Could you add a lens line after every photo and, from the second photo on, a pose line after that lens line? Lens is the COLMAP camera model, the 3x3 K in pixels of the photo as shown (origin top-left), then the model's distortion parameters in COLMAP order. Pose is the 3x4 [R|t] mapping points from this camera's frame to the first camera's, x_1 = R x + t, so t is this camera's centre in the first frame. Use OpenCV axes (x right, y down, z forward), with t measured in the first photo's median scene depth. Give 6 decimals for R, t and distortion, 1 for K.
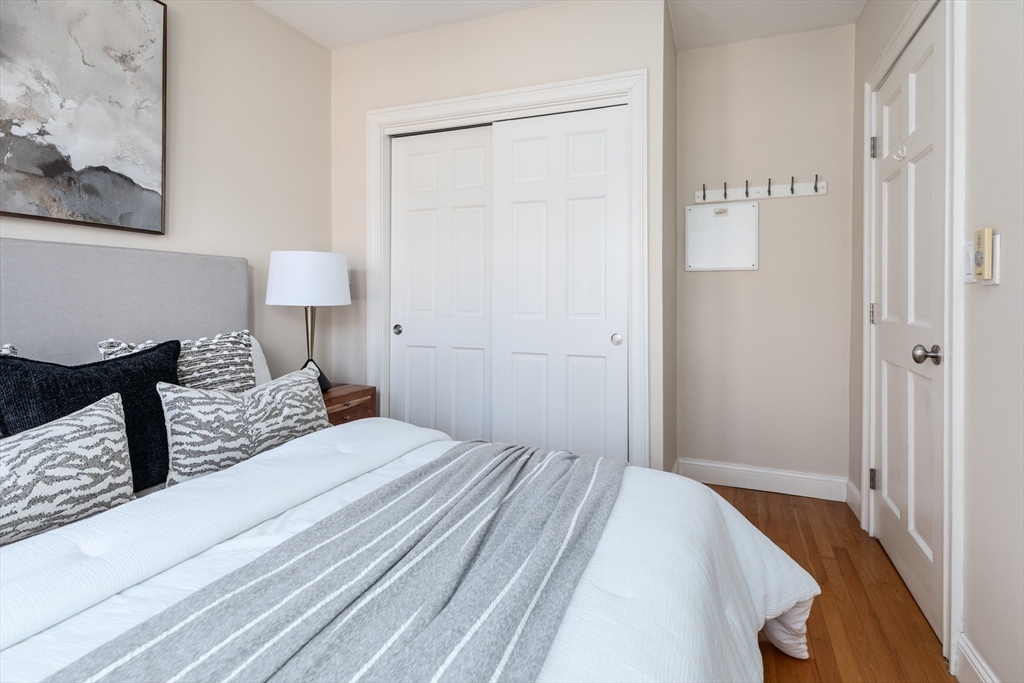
lens RADIAL K [[476.2, 0, 542.9], [0, 476.2, 297.5], [0, 0, 1]] dist [0.007985, -0.000873]
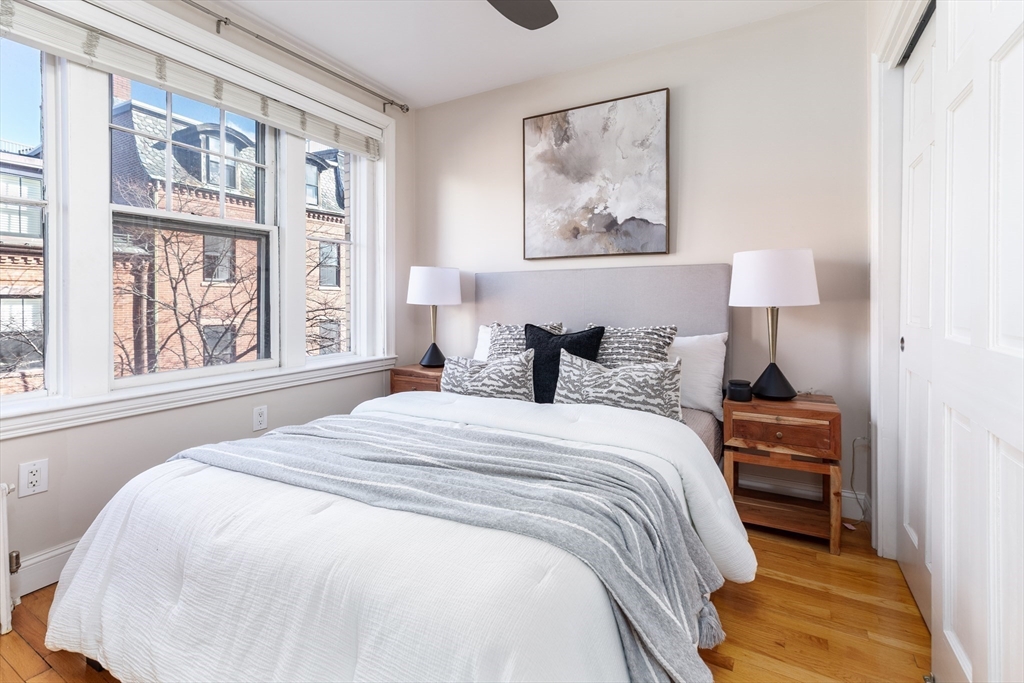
lens RADIAL K [[476.2, 0, 524.6], [0, 476.2, 296.4], [0, 0, 1]] dist [0.007985, -0.000873]
pose [[-0.144540, -0.005965, -0.989481, 0.749698], [0.004251, 0.999969, -0.006649, 0.001292], [0.989490, -0.005167, -0.144510, 0.922064]]
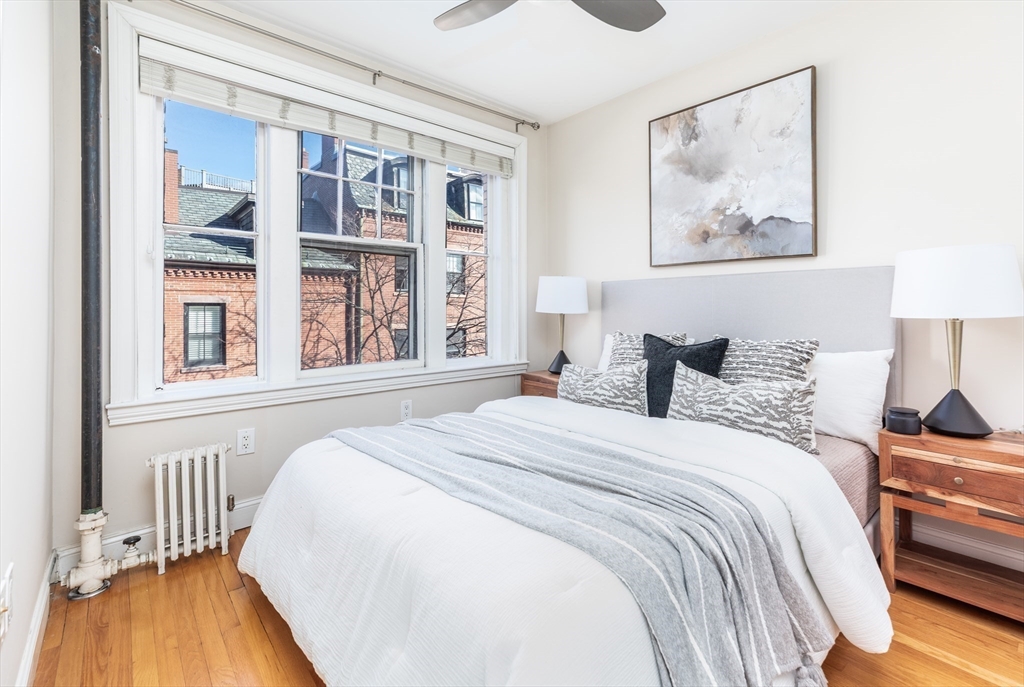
lens RADIAL K [[476.2, 0, 522.1], [0, 476.2, 300.1], [0, 0, 1]] dist [0.007985, -0.000873]
pose [[-0.468224, -0.014390, -0.883493, 0.719369], [0.001323, 0.999855, -0.016987, -0.000234], [0.883609, -0.009122, -0.468137, 1.067071]]
